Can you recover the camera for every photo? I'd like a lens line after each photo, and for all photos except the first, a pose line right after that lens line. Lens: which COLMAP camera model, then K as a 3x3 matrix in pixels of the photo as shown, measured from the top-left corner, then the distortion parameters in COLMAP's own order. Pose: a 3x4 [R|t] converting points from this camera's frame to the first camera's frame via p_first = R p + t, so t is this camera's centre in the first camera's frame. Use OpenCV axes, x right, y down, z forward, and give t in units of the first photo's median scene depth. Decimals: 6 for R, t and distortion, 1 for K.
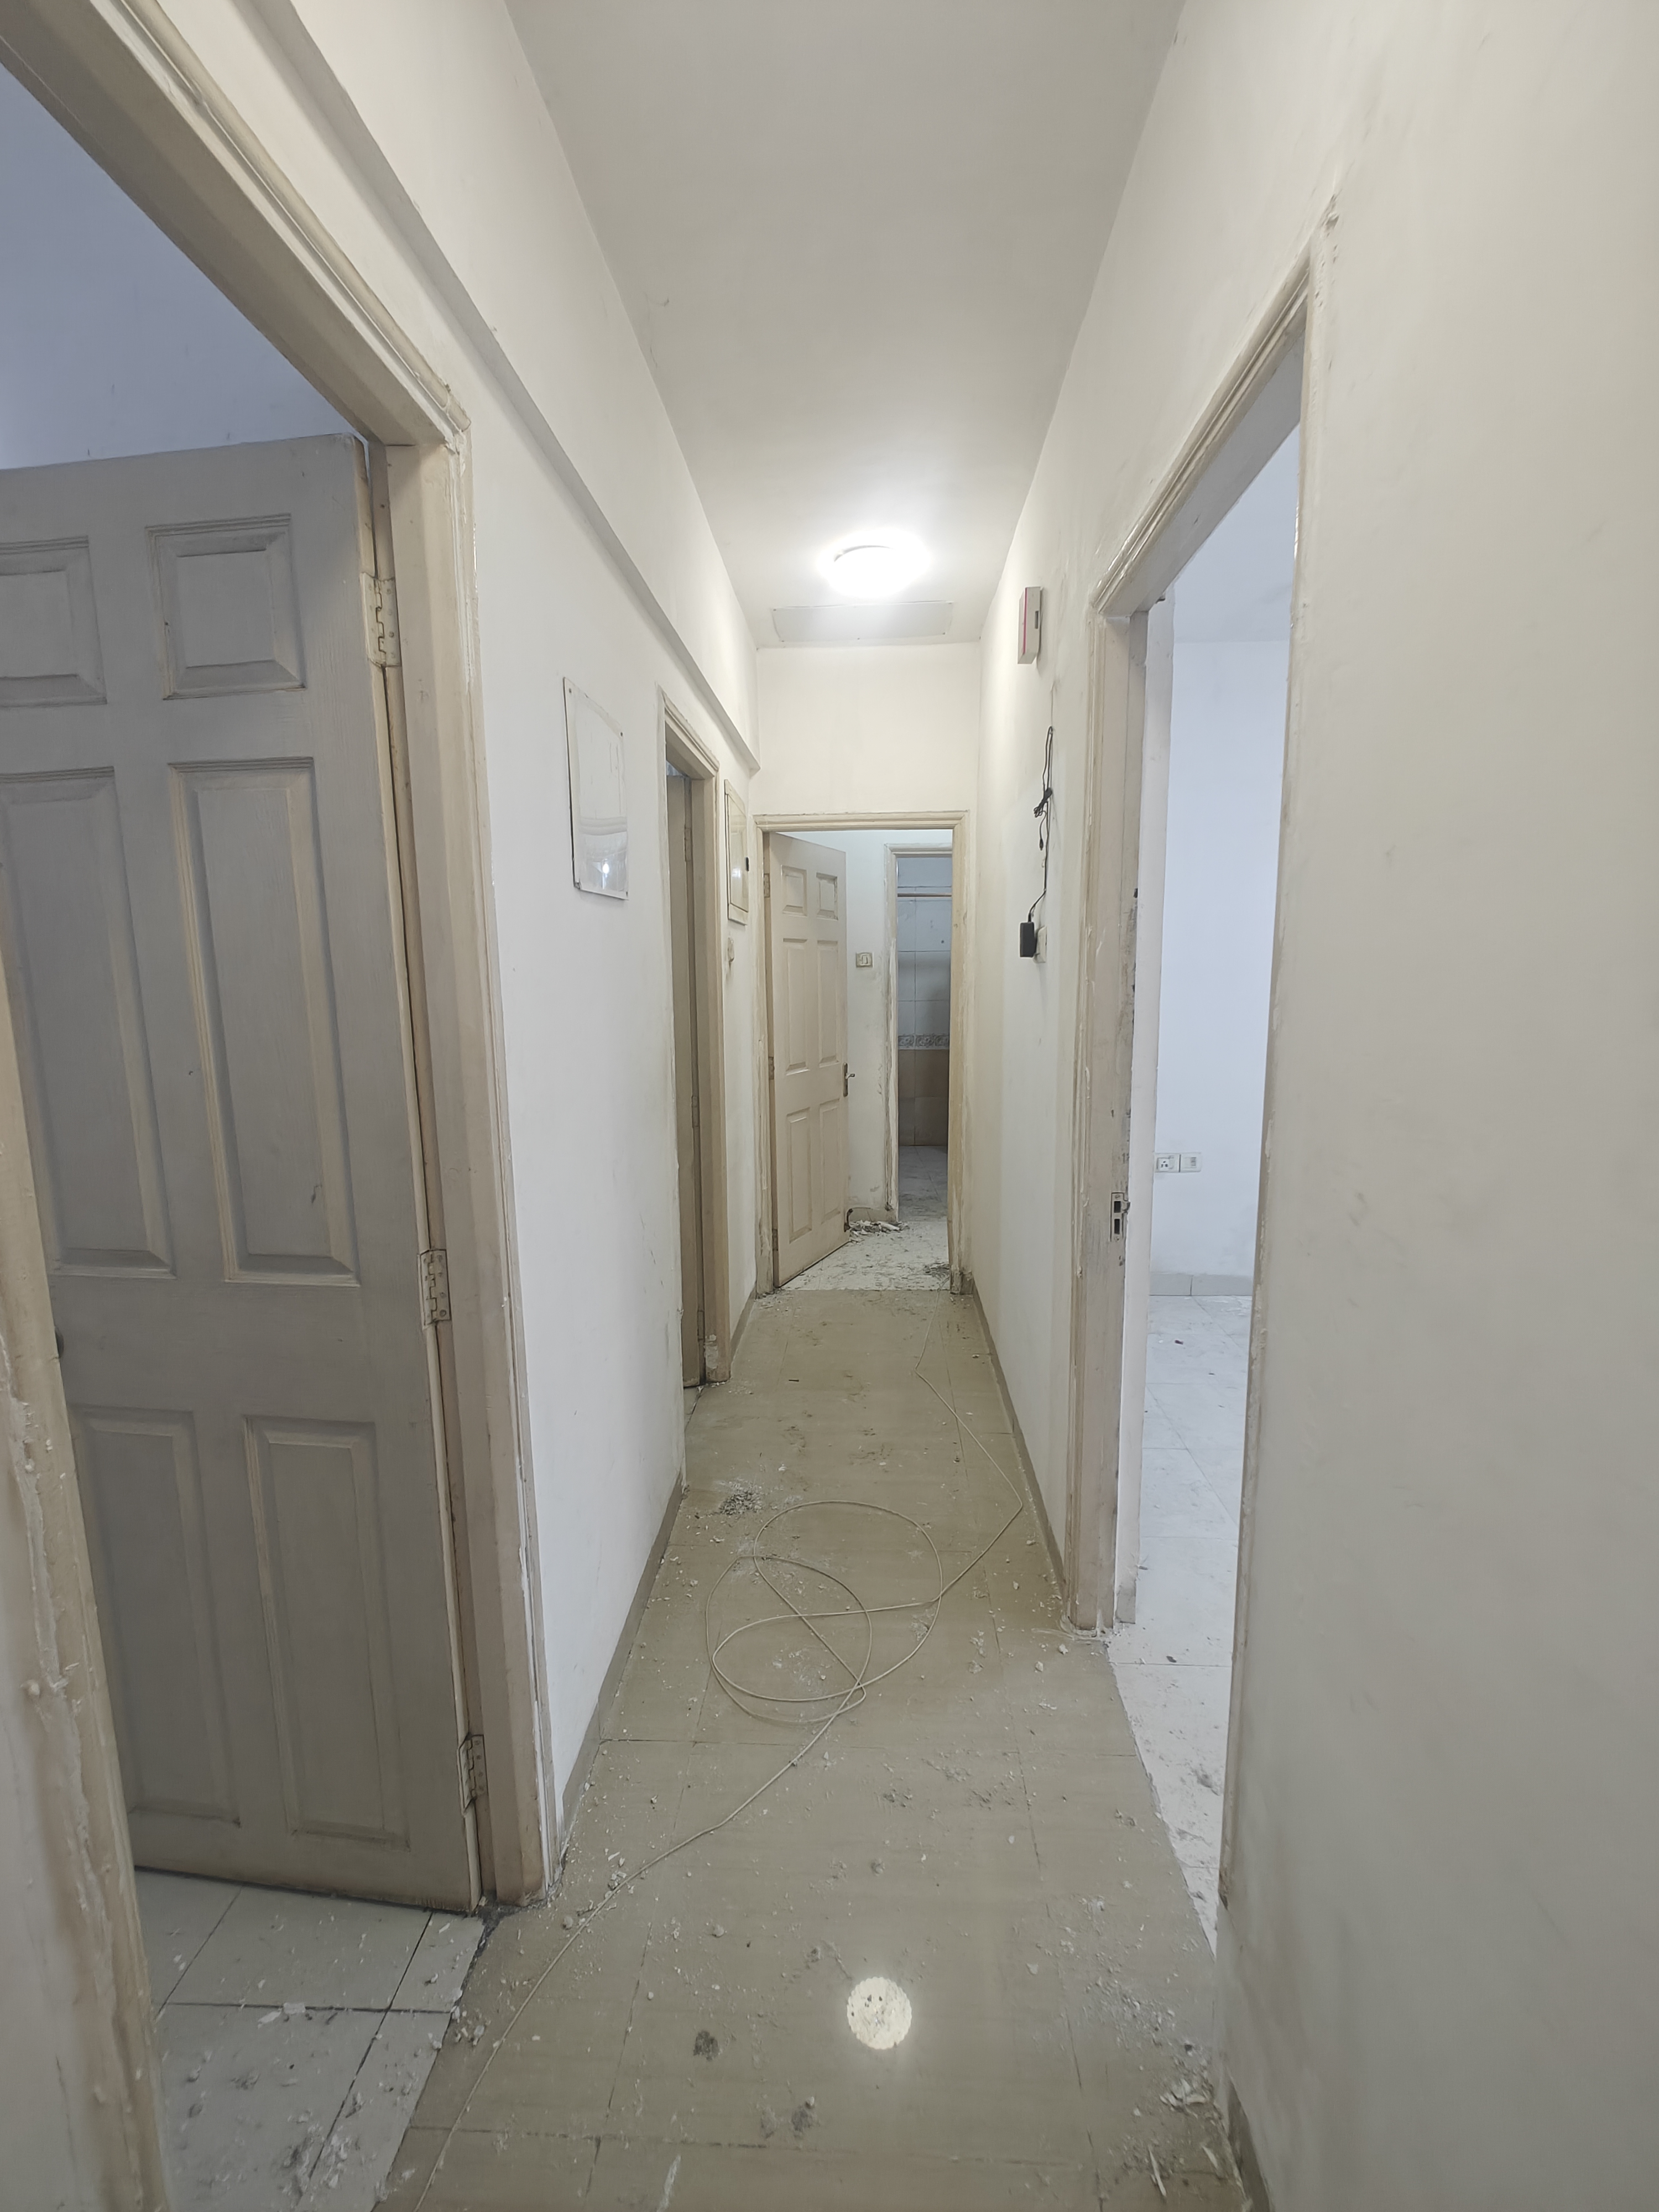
lens RADIAL K [[933.7, 0, 834.4], [0, 933.7, 1110.1], [0, 0, 1]] dist [-0.005979, 0.001308]
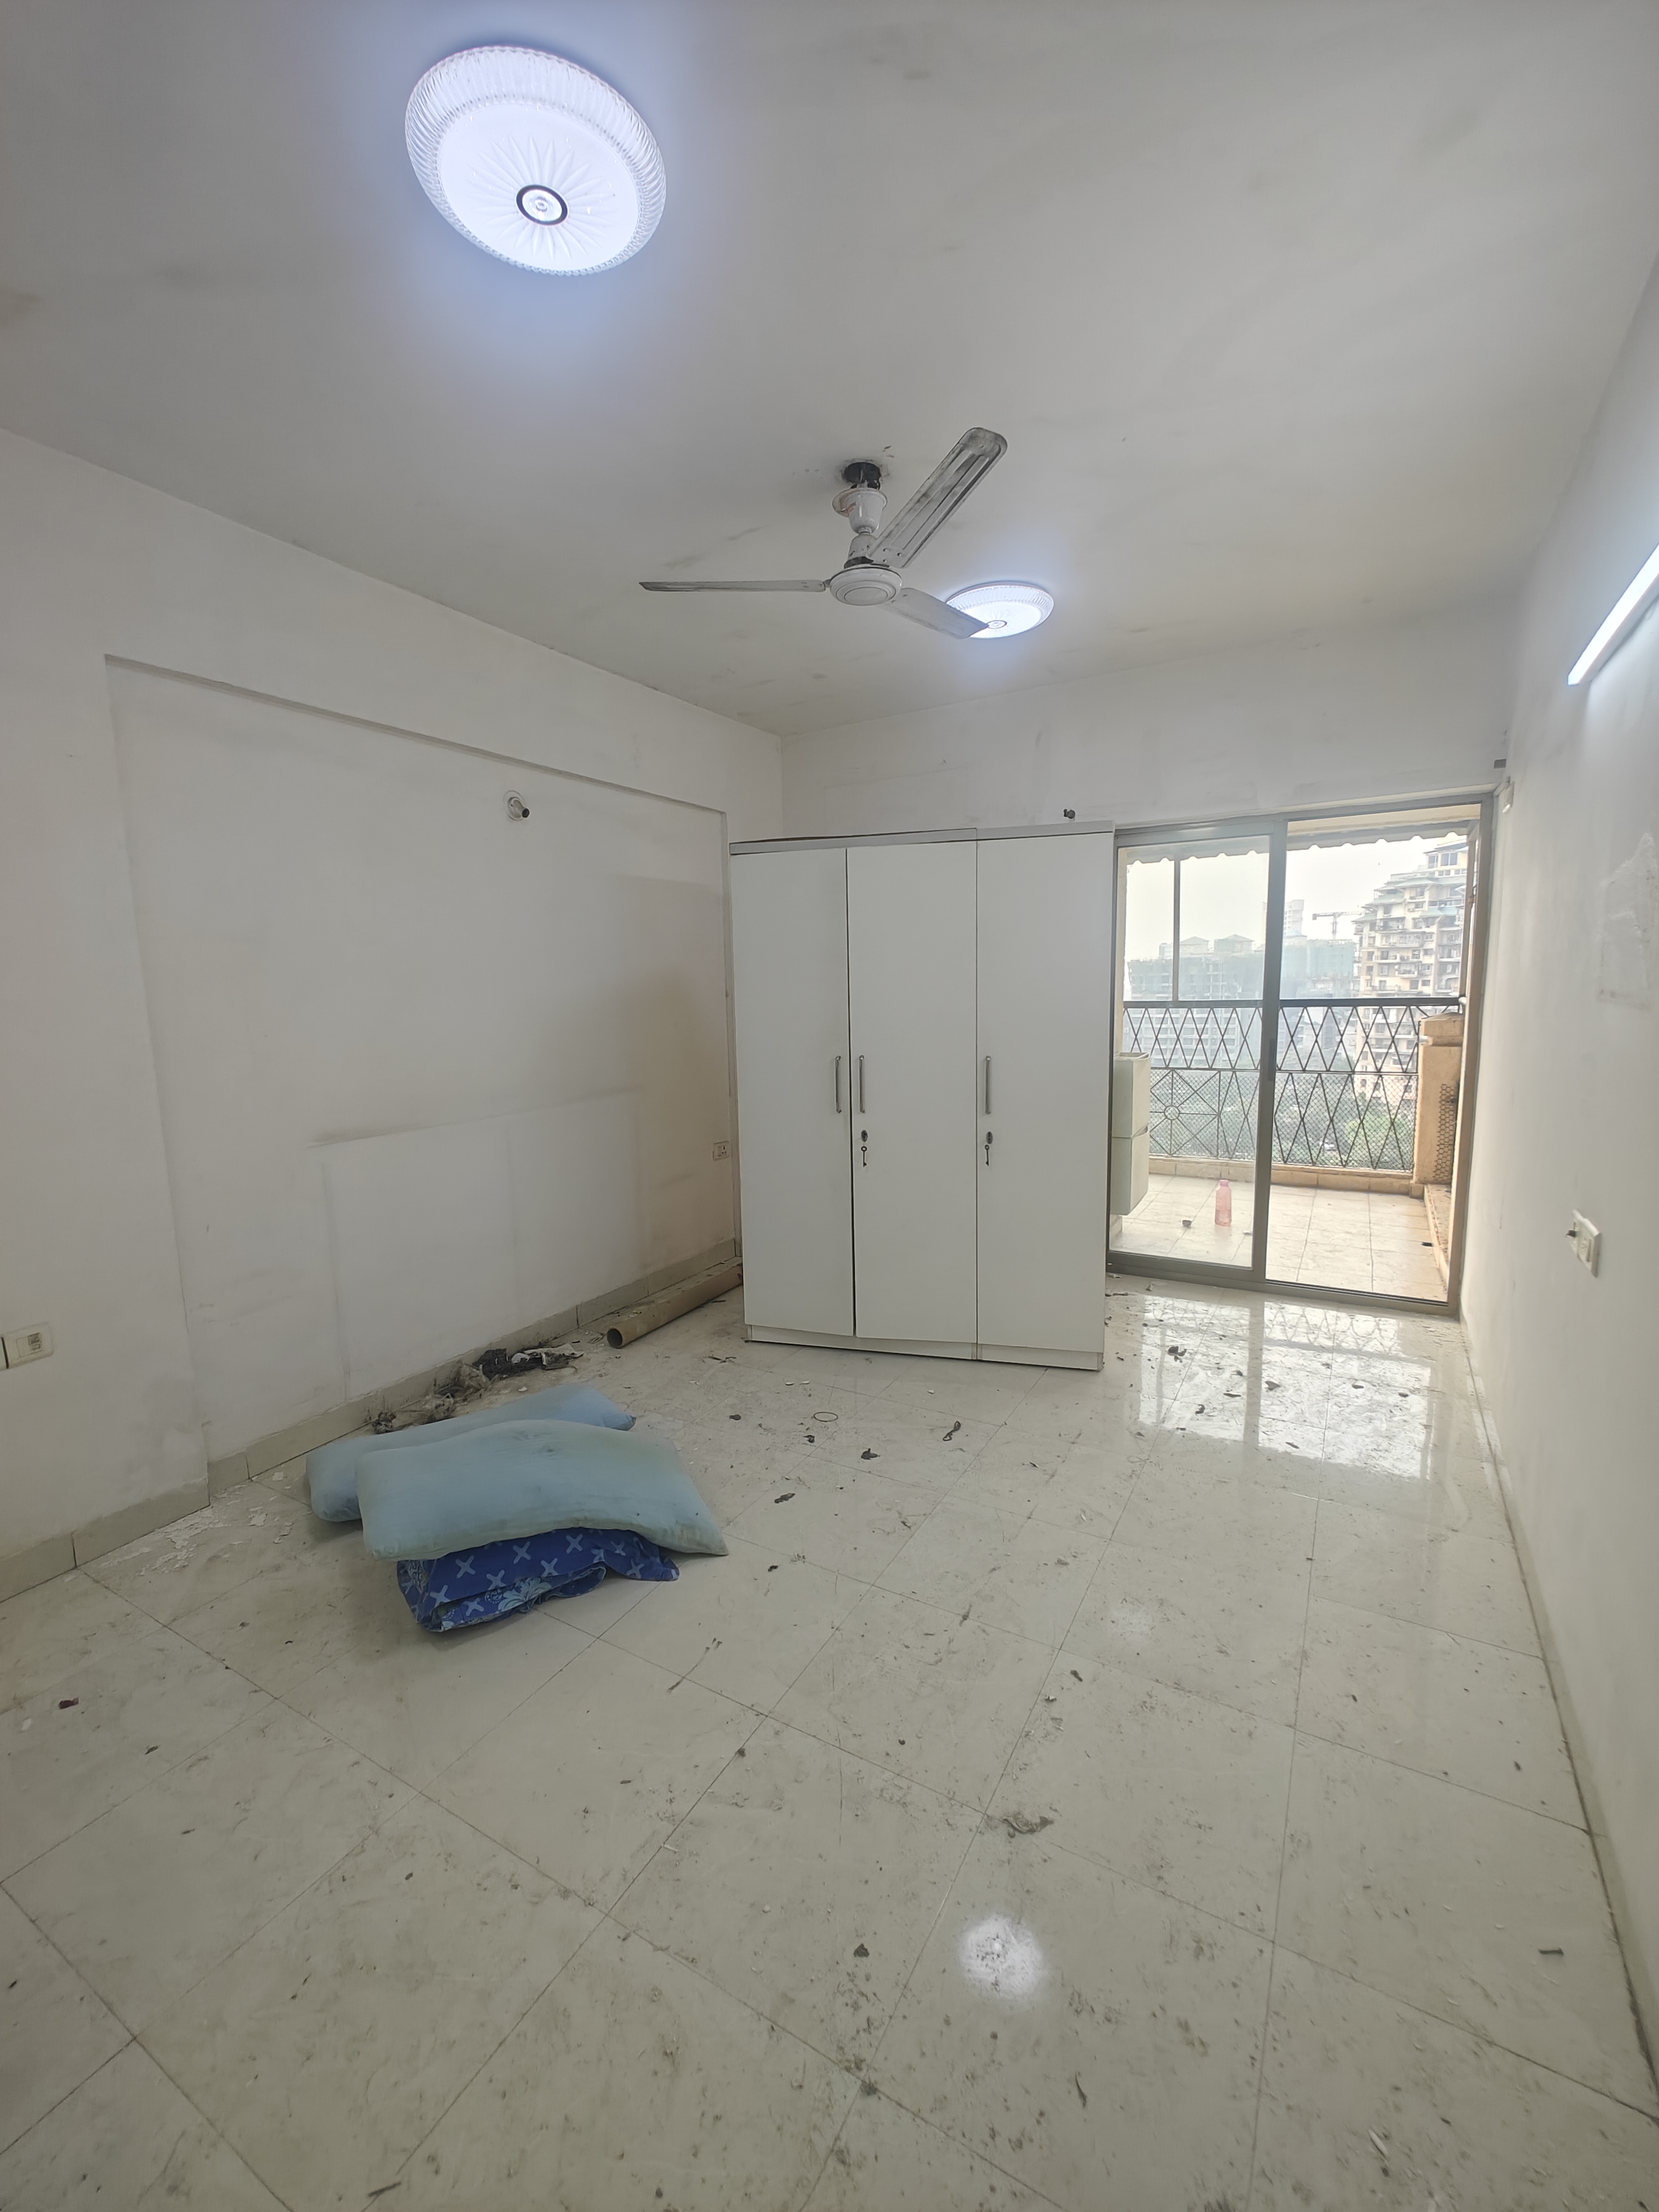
lens RADIAL K [[933.7, 0, 825.9], [0, 933.7, 1105.5], [0, 0, 1]] dist [-0.005979, 0.001308]
pose [[0.463293, -0.118628, 0.878230, 0.132757], [0.146338, 0.987637, 0.056208, -0.046100], [-0.874040, 0.102477, 0.474925, 0.309126]]
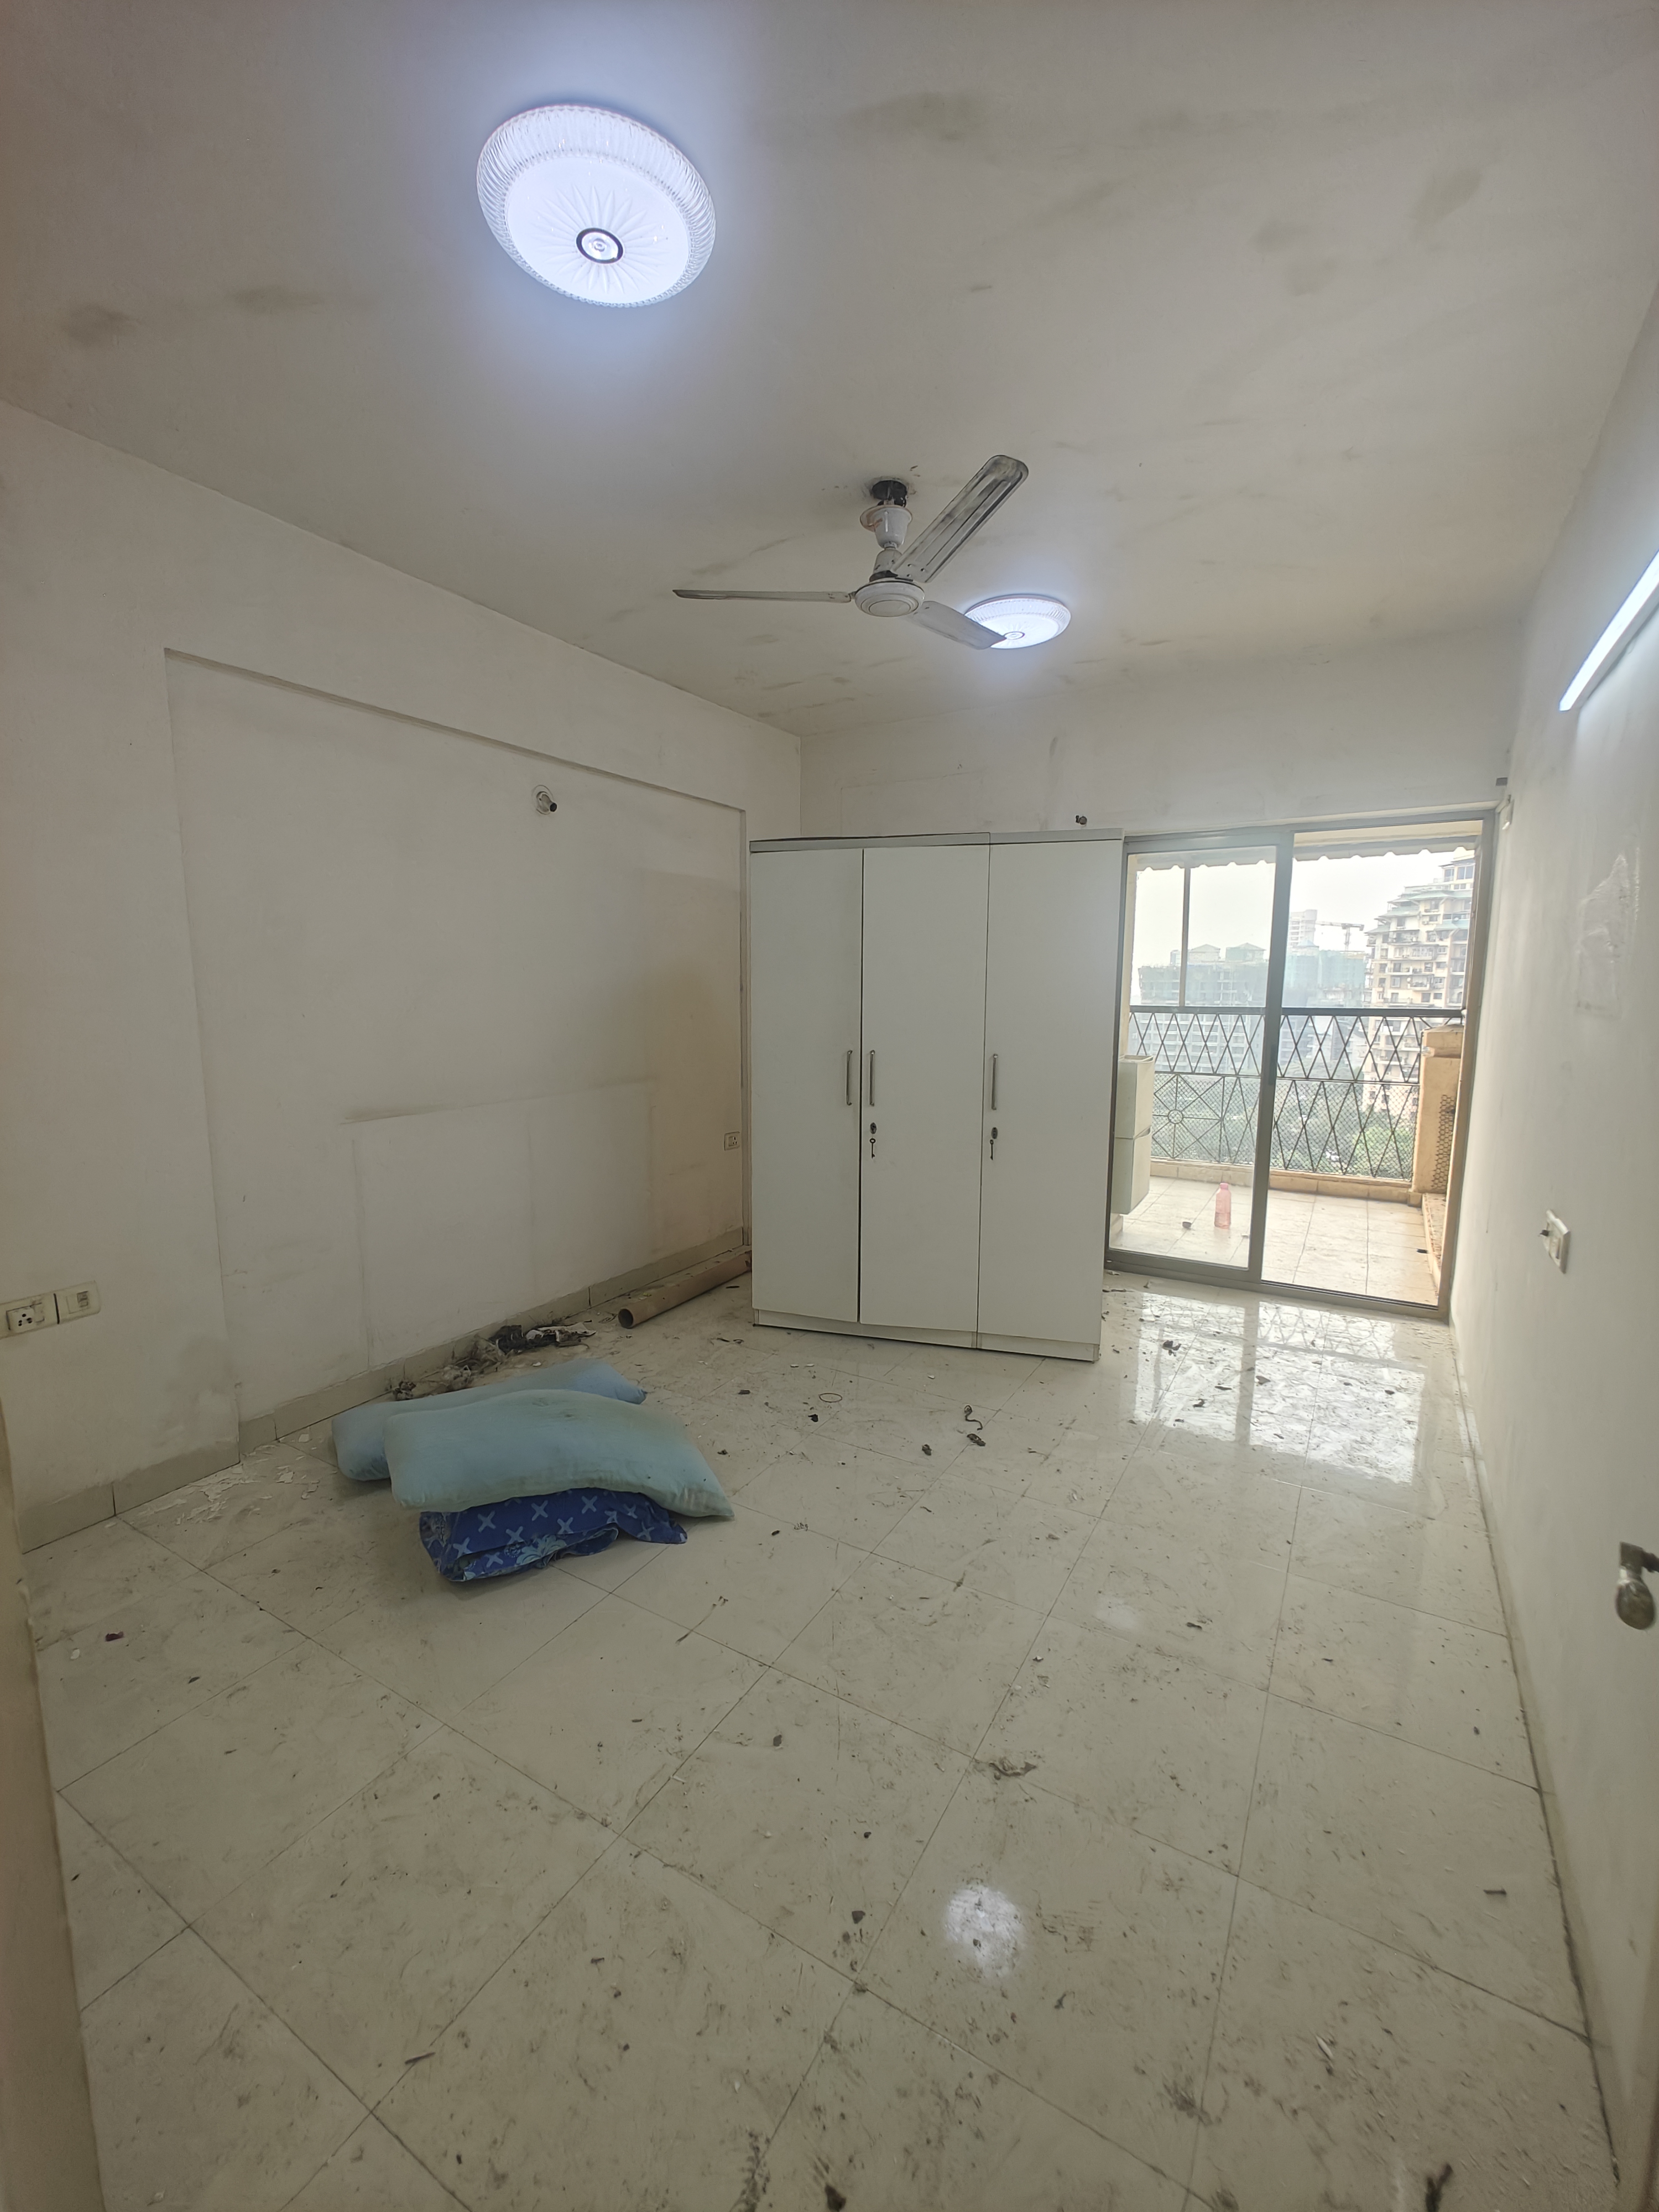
lens RADIAL K [[933.7, 0, 825.7], [0, 933.7, 1106.6], [0, 0, 1]] dist [-0.005979, 0.001308]
pose [[0.472250, -0.109157, 0.874680, 0.106182], [0.121054, 0.990932, 0.058306, -0.042526], [-0.873113, 0.078348, 0.481181, 0.300379]]
